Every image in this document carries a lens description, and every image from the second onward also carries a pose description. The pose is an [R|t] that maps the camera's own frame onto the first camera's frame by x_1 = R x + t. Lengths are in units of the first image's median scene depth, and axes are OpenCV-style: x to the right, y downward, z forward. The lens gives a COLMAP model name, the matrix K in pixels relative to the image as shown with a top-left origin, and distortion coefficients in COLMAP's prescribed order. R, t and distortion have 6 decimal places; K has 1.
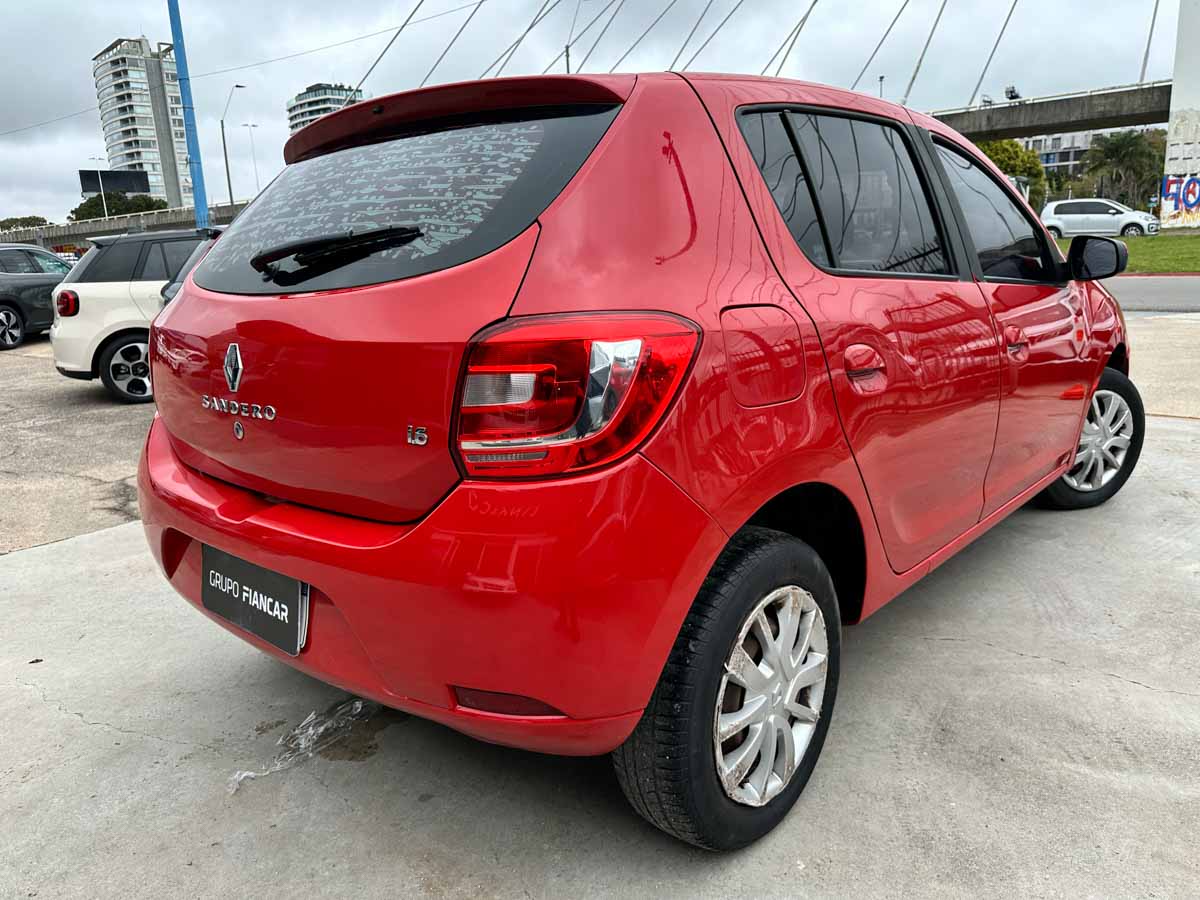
lens RADIAL K [[860.2, 0, 593.8], [0, 860.2, 438.8], [0, 0, 1]] dist [0.027719, -0.035184]
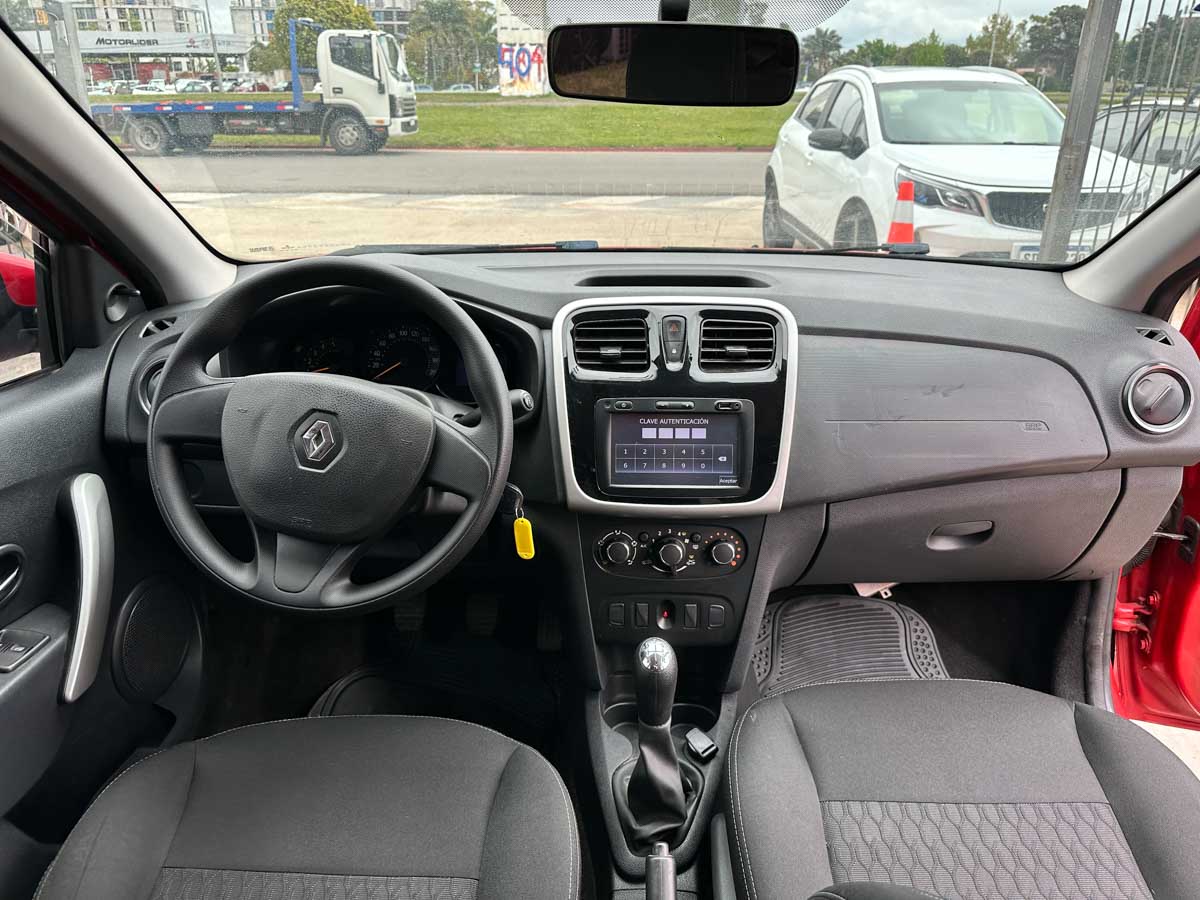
lens RADIAL K [[860.2, 0, 595.1], [0, 860.2, 399.3], [0, 0, 1]] dist [0.027719, -0.035184]
pose [[0.756943, -0.179321, 0.628396, 0.117063], [0.105273, 0.982515, 0.153565, -0.255159], [-0.644946, -0.050087, 0.762585, 0.910675]]
